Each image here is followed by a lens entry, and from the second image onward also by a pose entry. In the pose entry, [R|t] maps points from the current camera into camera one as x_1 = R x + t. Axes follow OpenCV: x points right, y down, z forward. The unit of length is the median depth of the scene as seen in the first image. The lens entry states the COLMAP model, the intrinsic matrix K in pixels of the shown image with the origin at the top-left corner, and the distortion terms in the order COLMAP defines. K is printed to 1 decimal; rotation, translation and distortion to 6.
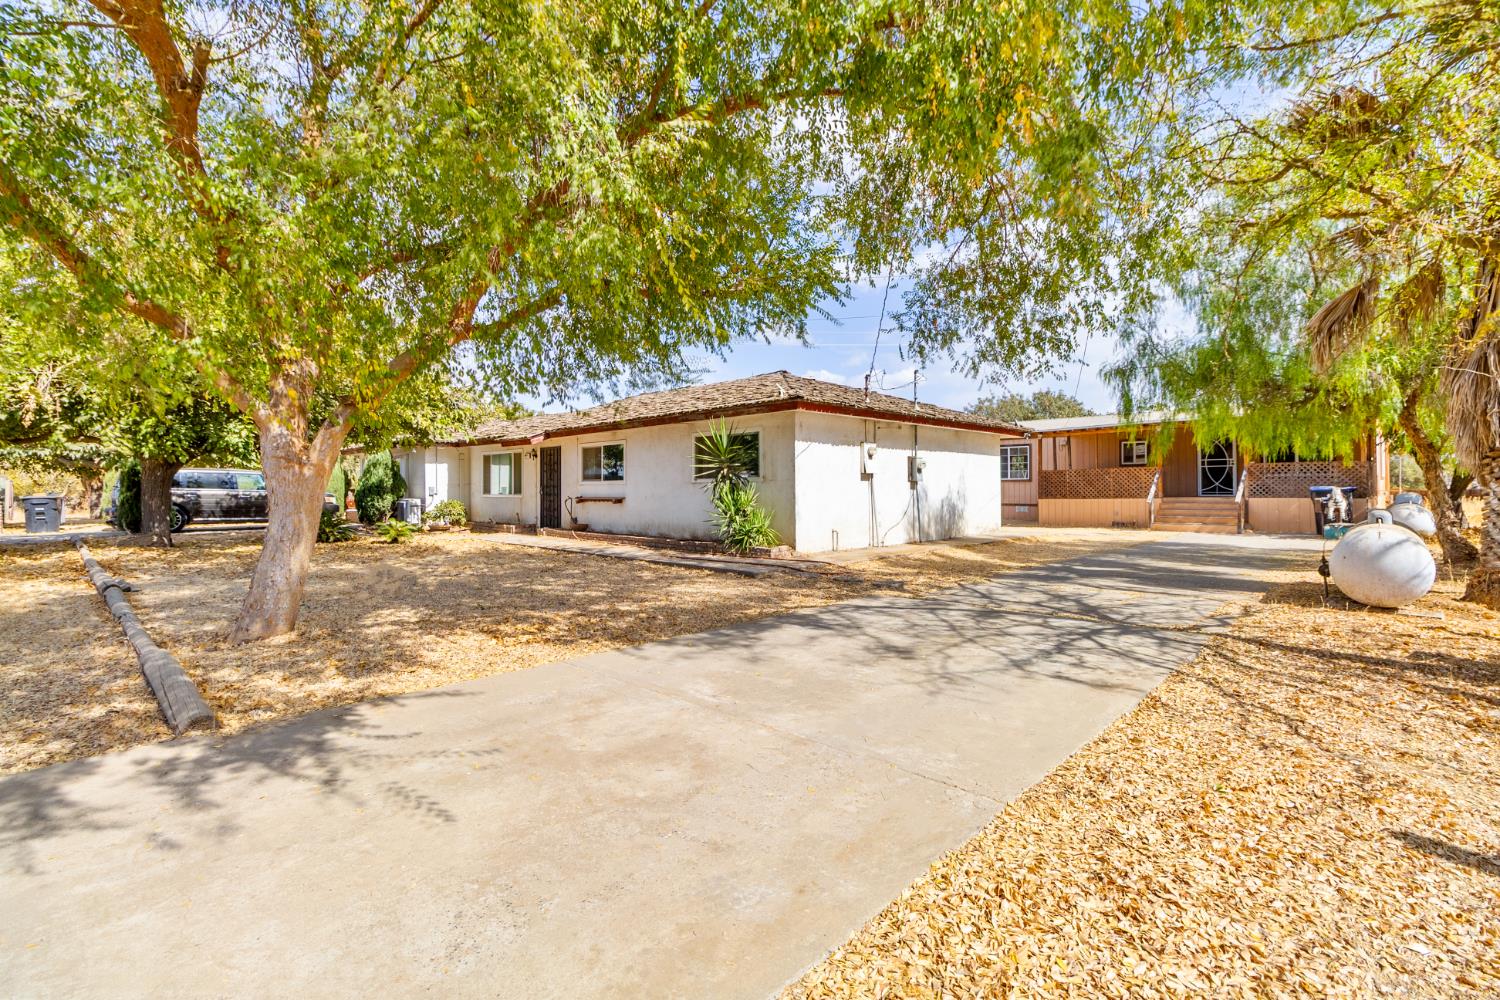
lens RADIAL K [[705.2, 0, 749.7], [0, 705.2, 496.5], [0, 0, 1]] dist [0.001732, 0.000661]
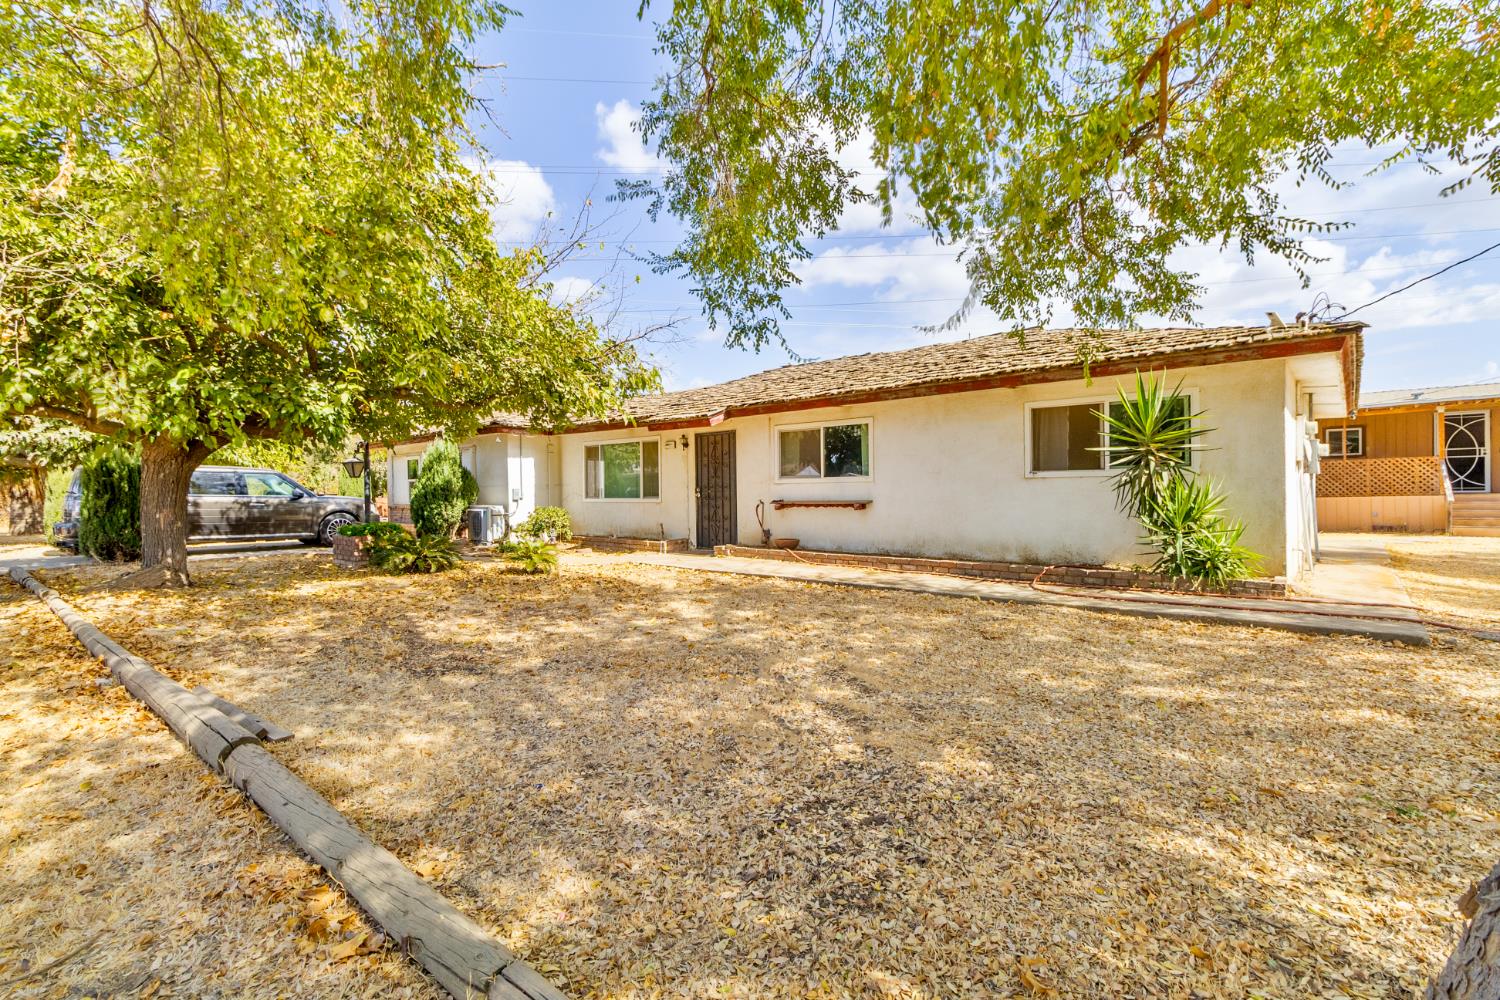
lens RADIAL K [[705.2, 0, 750.3], [0, 705.2, 503.1], [0, 0, 1]] dist [0.001732, 0.000661]
pose [[0.997252, -0.009574, 0.073464, -0.299274], [0.009127, 0.999938, 0.006425, -0.001683], [-0.073521, -0.005736, 0.997277, 0.275908]]
